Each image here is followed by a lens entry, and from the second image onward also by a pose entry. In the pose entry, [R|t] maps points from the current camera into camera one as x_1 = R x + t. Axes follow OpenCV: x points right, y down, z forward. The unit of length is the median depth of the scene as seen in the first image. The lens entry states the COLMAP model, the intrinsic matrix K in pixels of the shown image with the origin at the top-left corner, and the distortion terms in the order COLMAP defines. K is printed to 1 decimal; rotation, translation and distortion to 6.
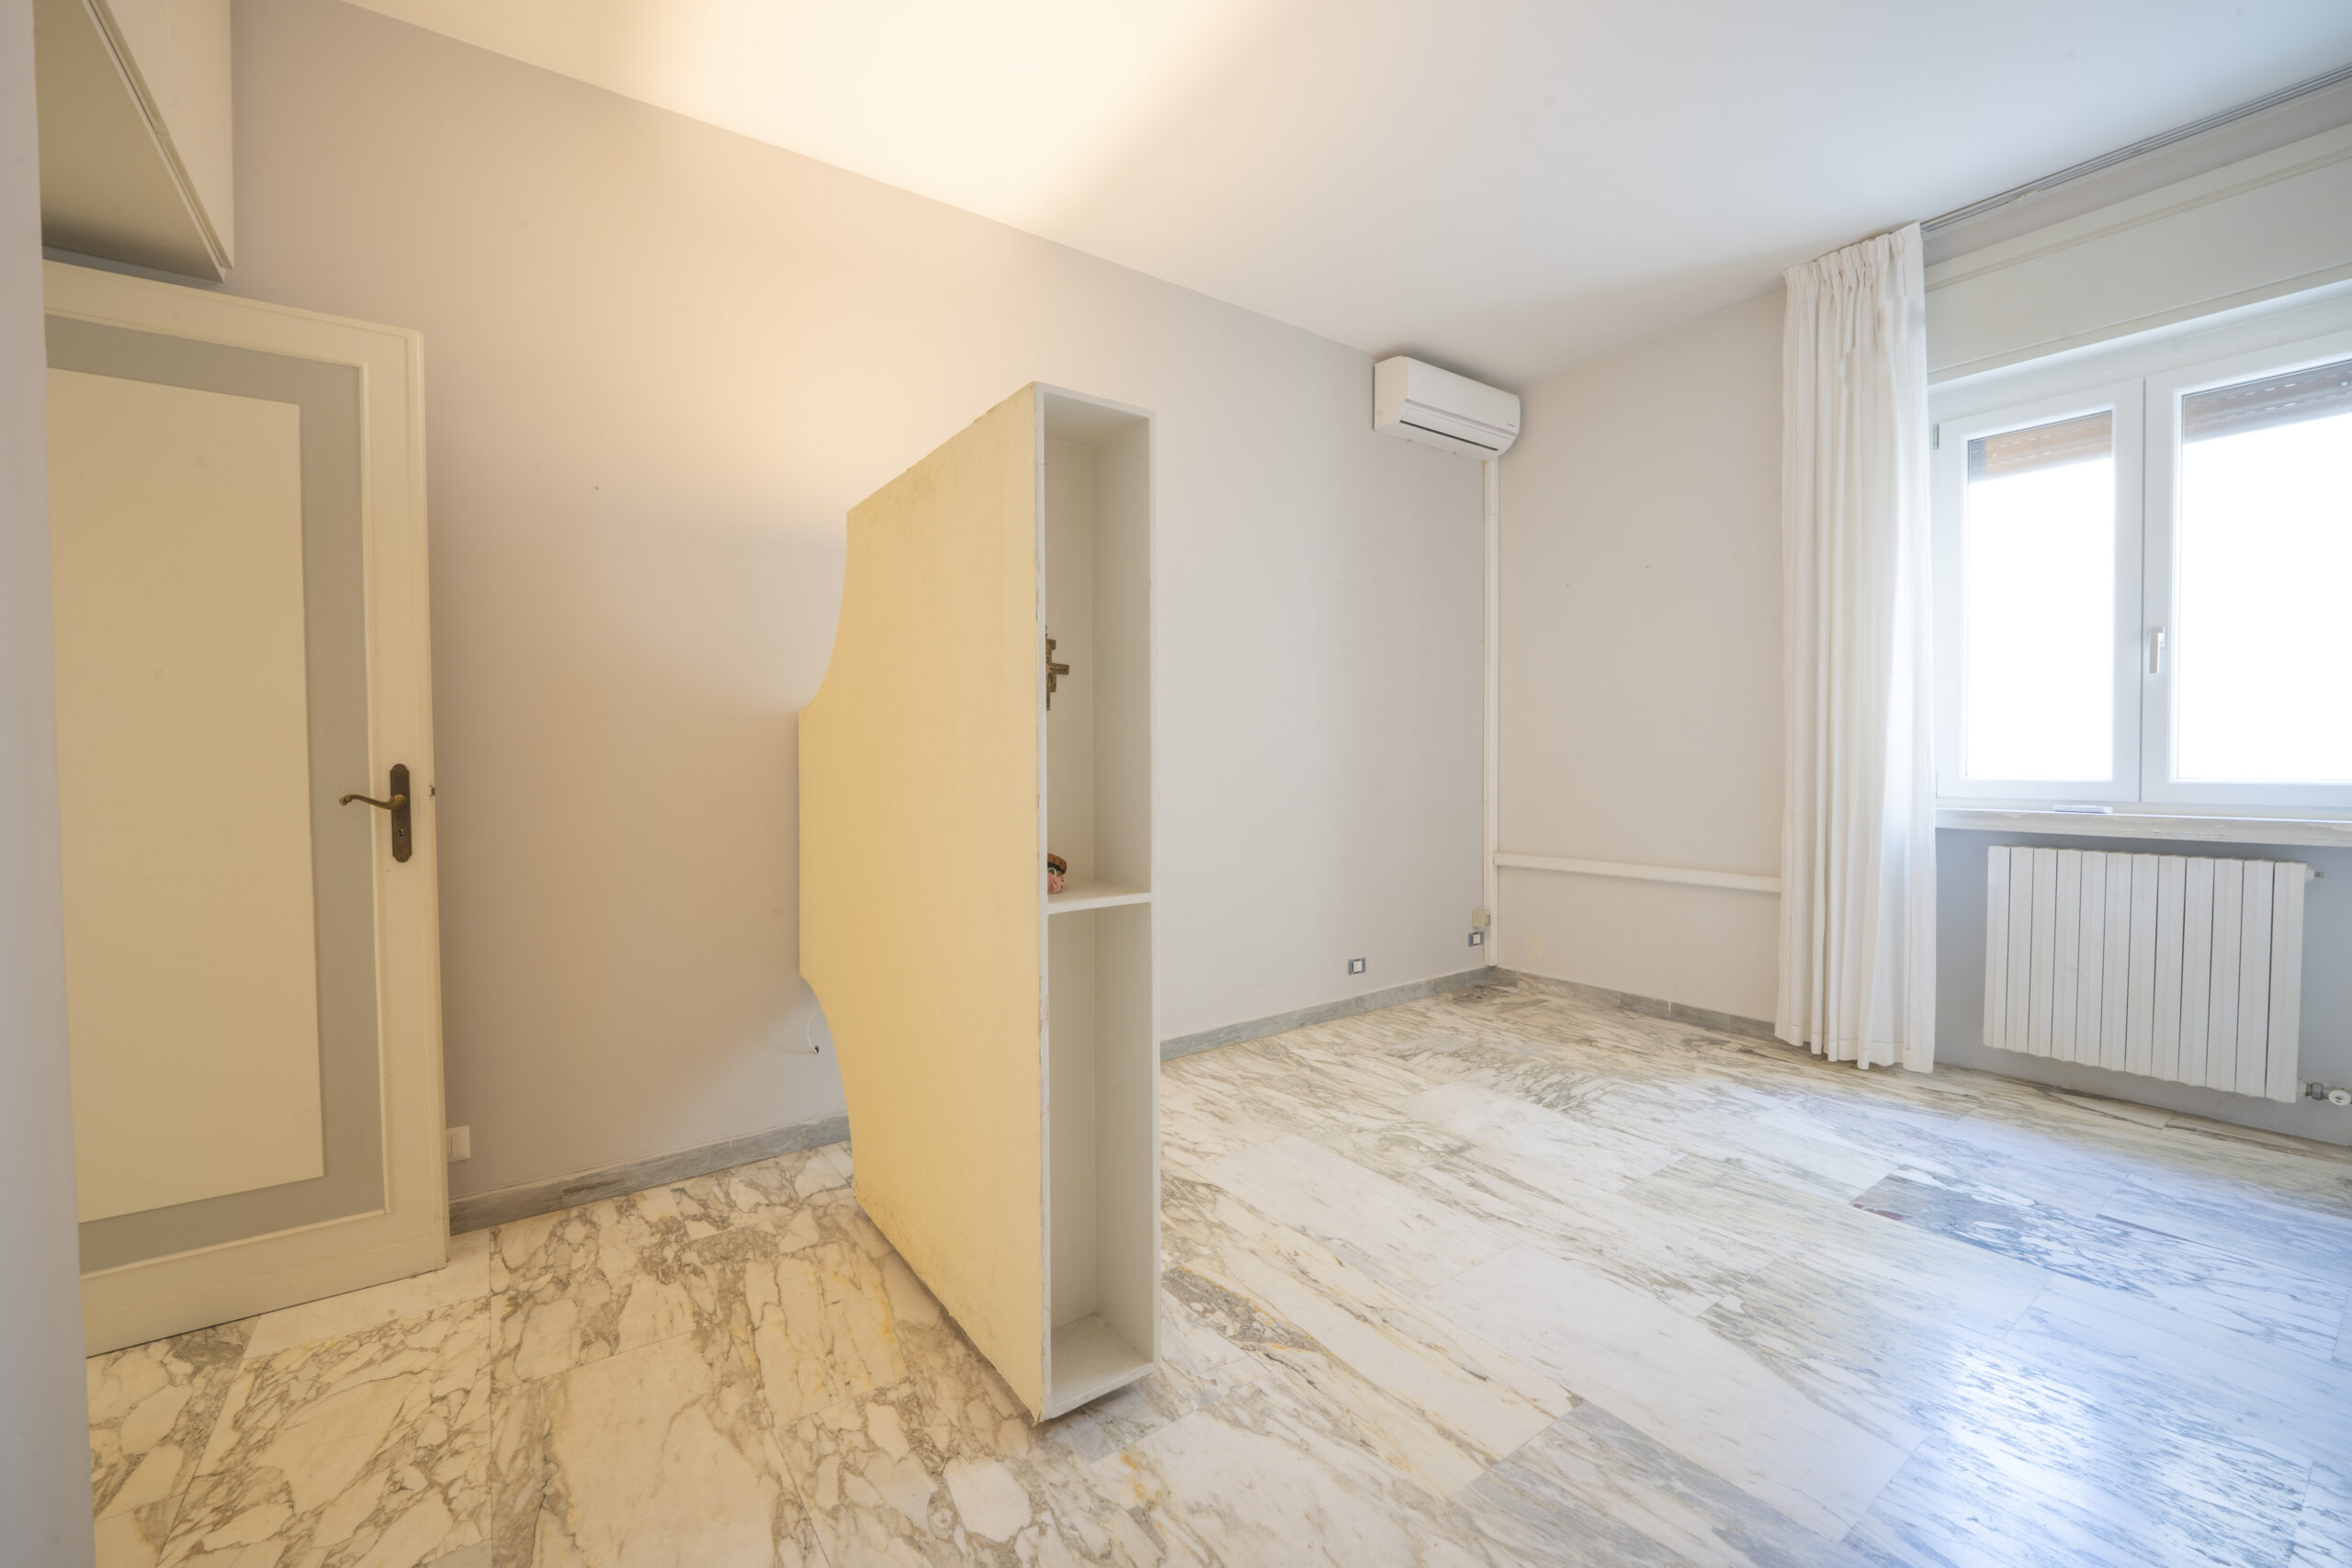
lens RADIAL K [[985.5, 0, 1173.9], [0, 985.5, 783.3], [0, 0, 1]] dist [-0.008387, -0.001451]
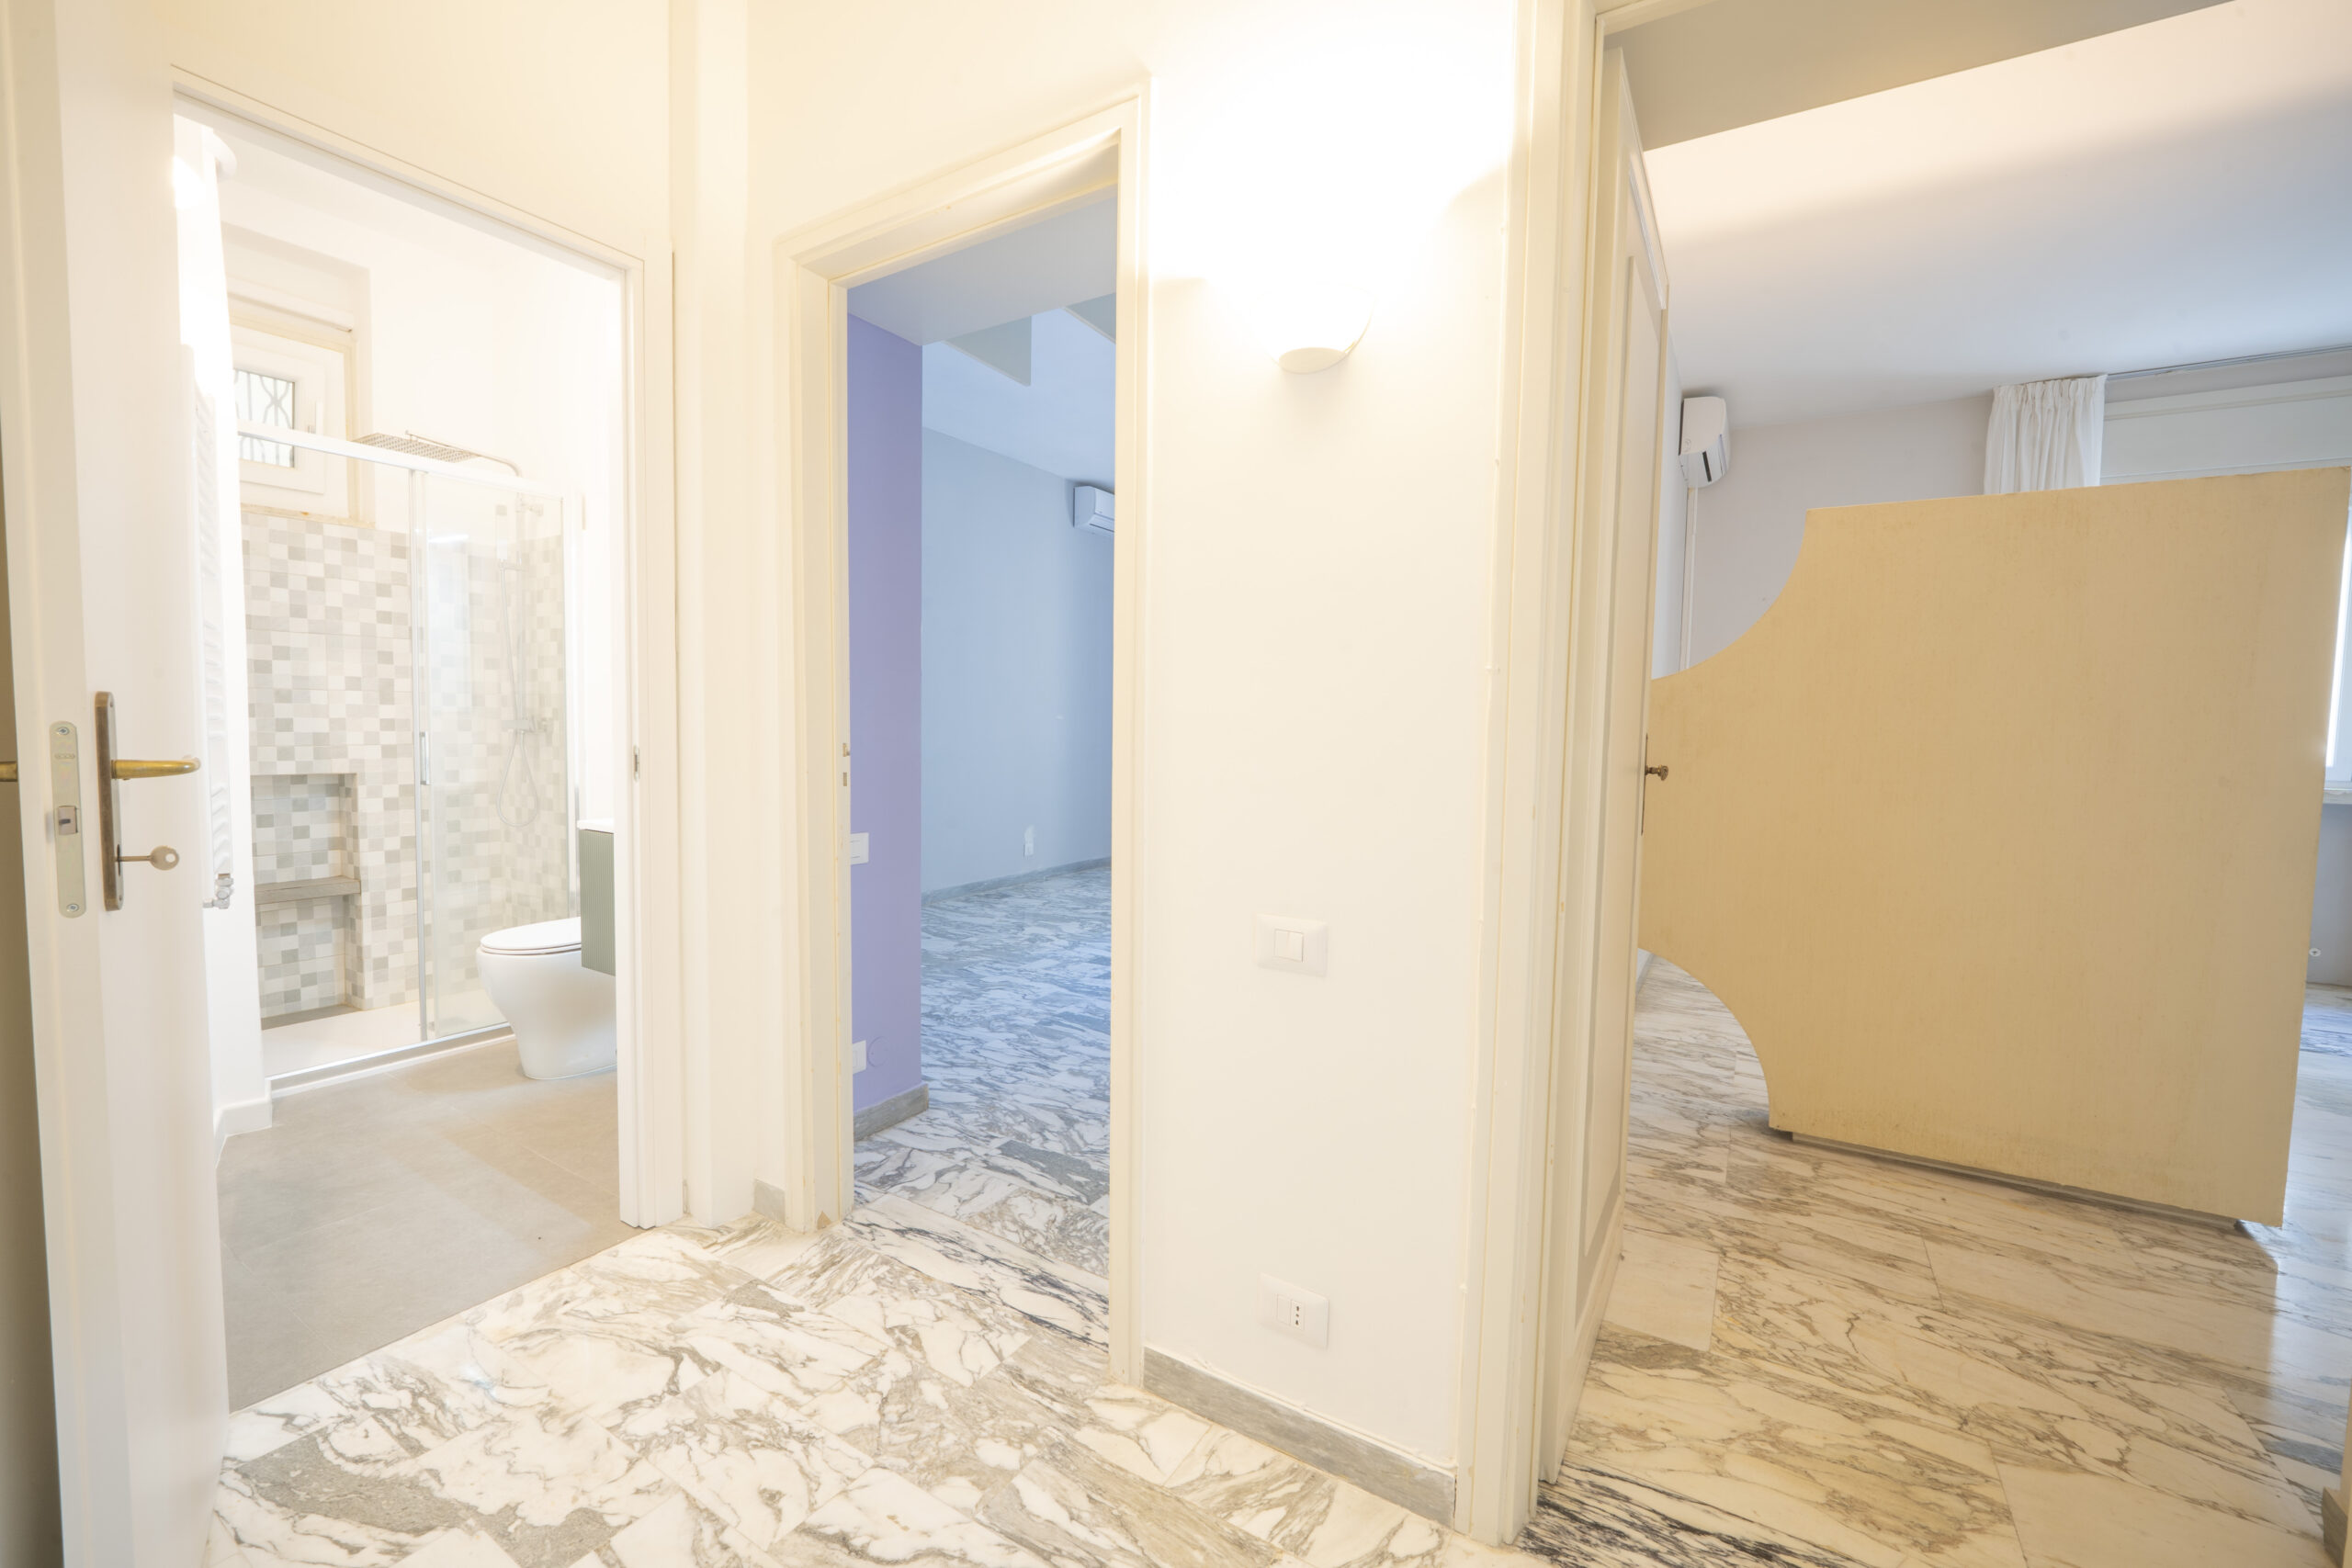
lens RADIAL K [[952.2, 0, 1174.6], [0, 952.2, 779.9], [0, 0, 1]] dist [-0.009870, -0.000858]
pose [[0.930996, -0.016055, 0.364676, -1.304101], [0.006506, 0.999603, 0.027399, -0.016722], [-0.364971, -0.023136, 0.930731, 0.224393]]
